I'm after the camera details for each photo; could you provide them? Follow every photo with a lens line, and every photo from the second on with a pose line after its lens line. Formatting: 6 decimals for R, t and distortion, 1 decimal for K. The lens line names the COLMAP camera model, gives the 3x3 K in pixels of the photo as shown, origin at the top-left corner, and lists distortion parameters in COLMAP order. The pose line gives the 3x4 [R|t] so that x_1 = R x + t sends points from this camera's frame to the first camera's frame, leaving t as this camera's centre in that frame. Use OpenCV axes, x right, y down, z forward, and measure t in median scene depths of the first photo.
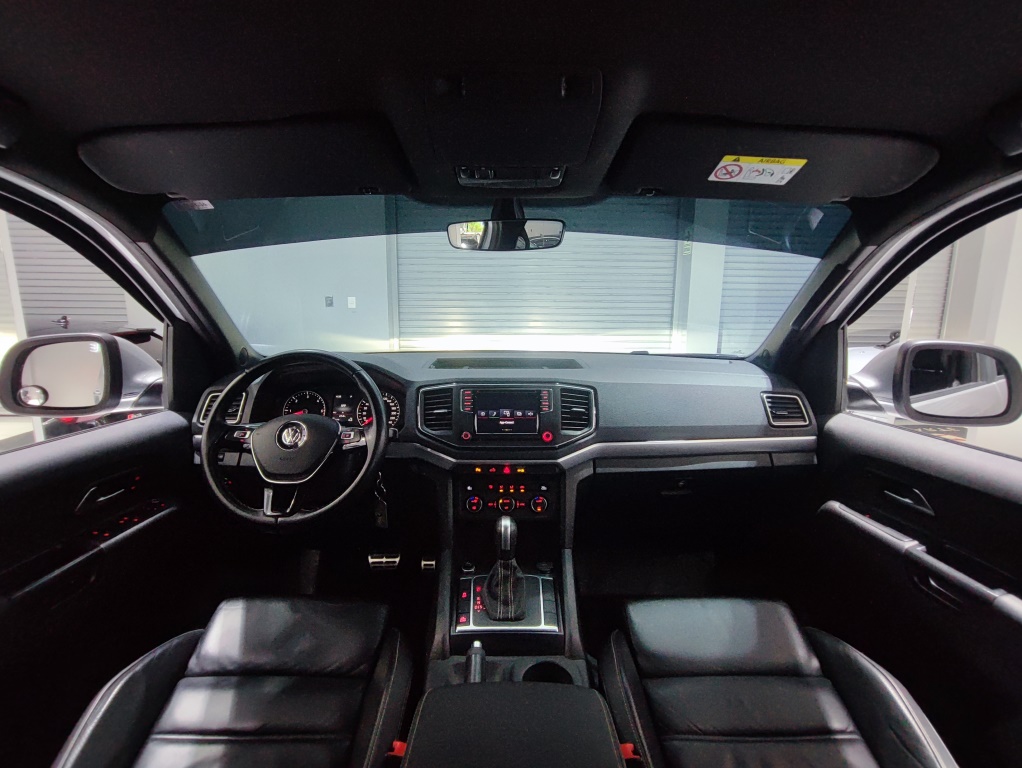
lens RADIAL K [[515.1, 0, 512.3], [0, 515.1, 373.8], [0, 0, 1]] dist [-0.001663, 0.000308]
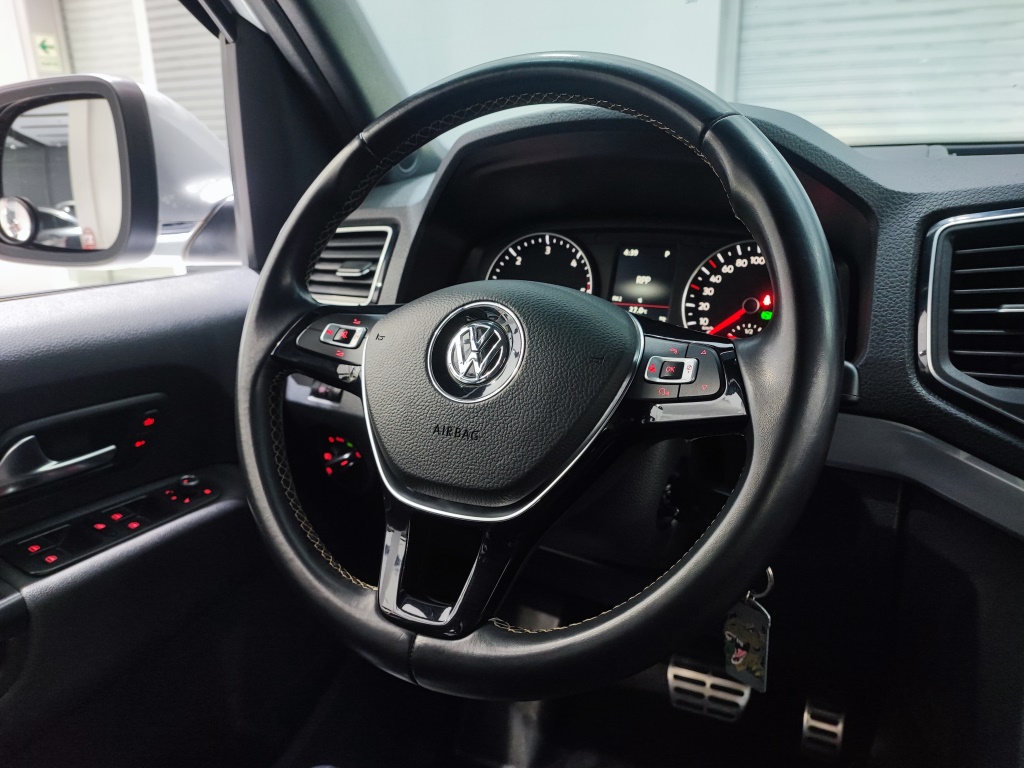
lens RADIAL K [[756.7, 0, 513.3], [0, 756.7, 376.2], [0, 0, 1]] dist [0.037141, 0.000170]
pose [[0.901292, 0.103622, -0.420636, -0.207253], [-0.050778, 0.989548, 0.134969, 0.067618], [0.430225, -0.100288, 0.897134, 0.559961]]
